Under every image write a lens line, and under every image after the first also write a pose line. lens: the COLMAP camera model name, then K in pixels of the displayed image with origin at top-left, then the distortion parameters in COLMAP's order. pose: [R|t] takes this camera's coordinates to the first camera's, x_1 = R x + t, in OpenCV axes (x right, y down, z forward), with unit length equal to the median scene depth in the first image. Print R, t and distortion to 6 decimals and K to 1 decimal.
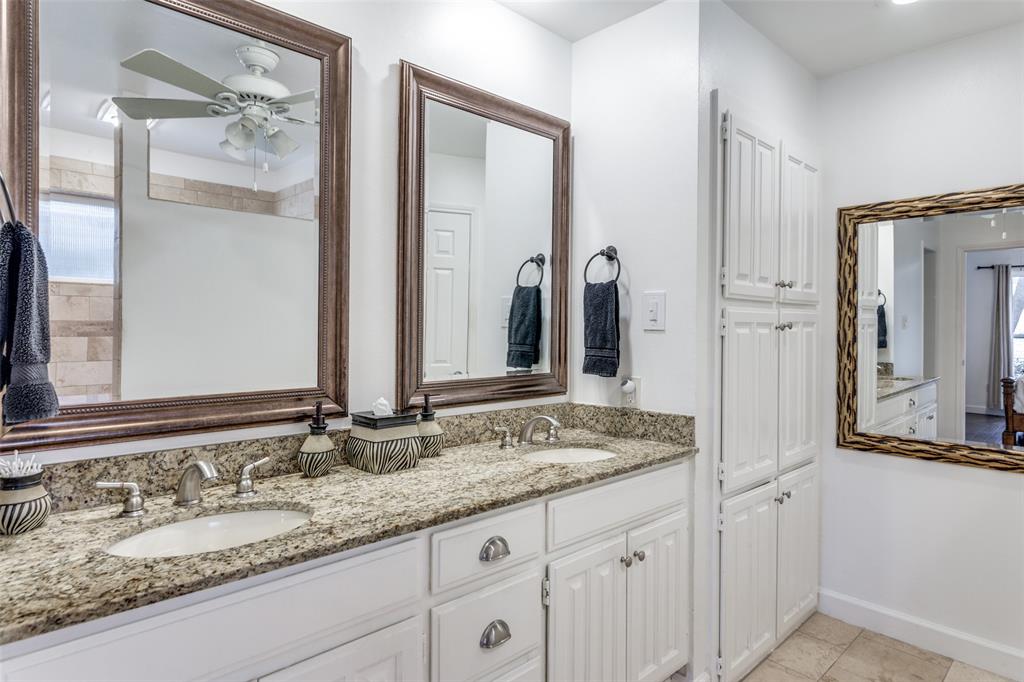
lens RADIAL K [[572.2, 0, 515.3], [0, 572.2, 326.2], [0, 0, 1]] dist [-0.000492, 0.000382]
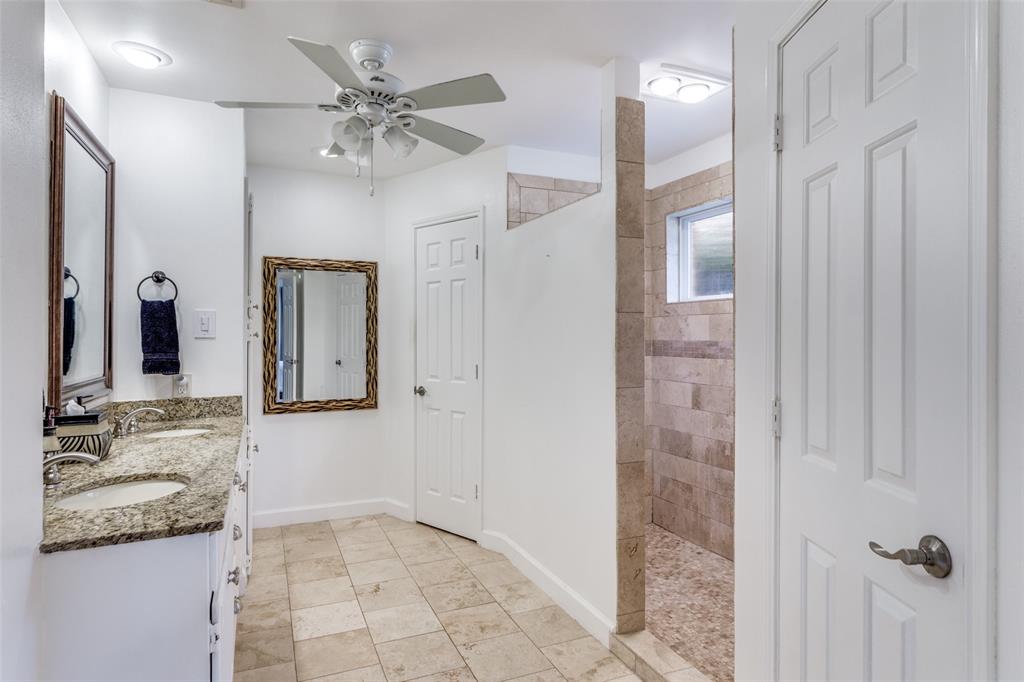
lens RADIAL K [[570.9, 0, 508.5], [0, 570.9, 337.8], [0, 0, 1]] dist [-0.000398, 0.001271]
pose [[0.339982, -0.008866, 0.940390, -0.753406], [-0.000553, 0.999954, 0.009628, -0.006911], [-0.940432, -0.003794, 0.339961, -0.142409]]
